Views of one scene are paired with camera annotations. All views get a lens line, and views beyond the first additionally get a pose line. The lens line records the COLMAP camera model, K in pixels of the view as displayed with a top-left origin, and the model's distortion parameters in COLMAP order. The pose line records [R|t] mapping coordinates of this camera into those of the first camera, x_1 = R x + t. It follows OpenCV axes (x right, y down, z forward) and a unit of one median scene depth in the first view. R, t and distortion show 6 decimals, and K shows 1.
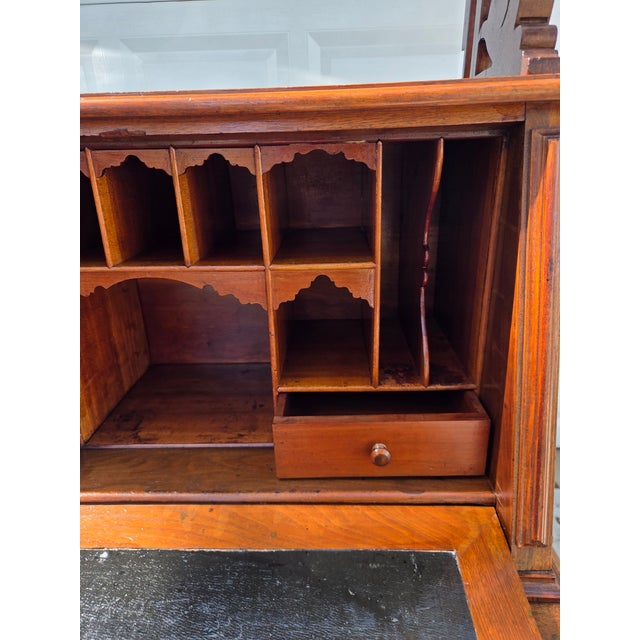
lens RADIAL K [[437.7, 0, 320.0], [0, 437.7, 320.0], [0, 0, 1]] dist [0.048543, -0.053217]
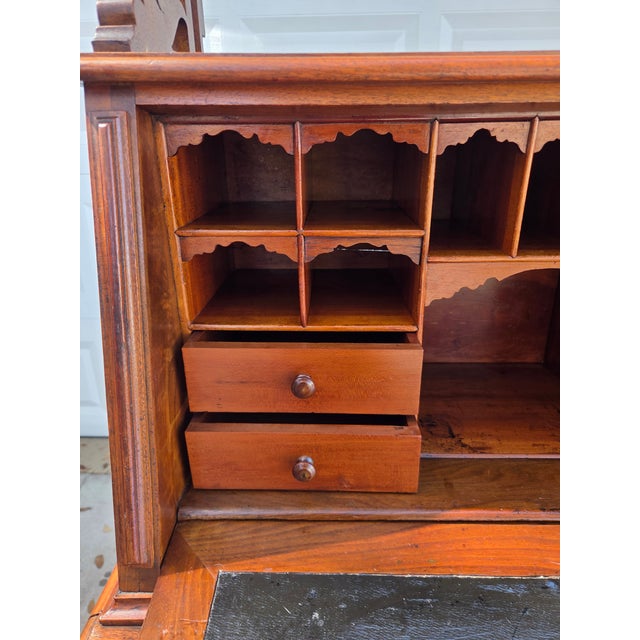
lens RADIAL K [[435.6, 0, 317.7], [0, 435.6, 319.8], [0, 0, 1]] dist [0.054482, -0.048474]
pose [[0.999876, 0.007815, 0.013653, -0.841171], [-0.008007, 0.999869, 0.014067, -0.003034], [-0.013542, -0.014174, 0.999808, 0.122539]]
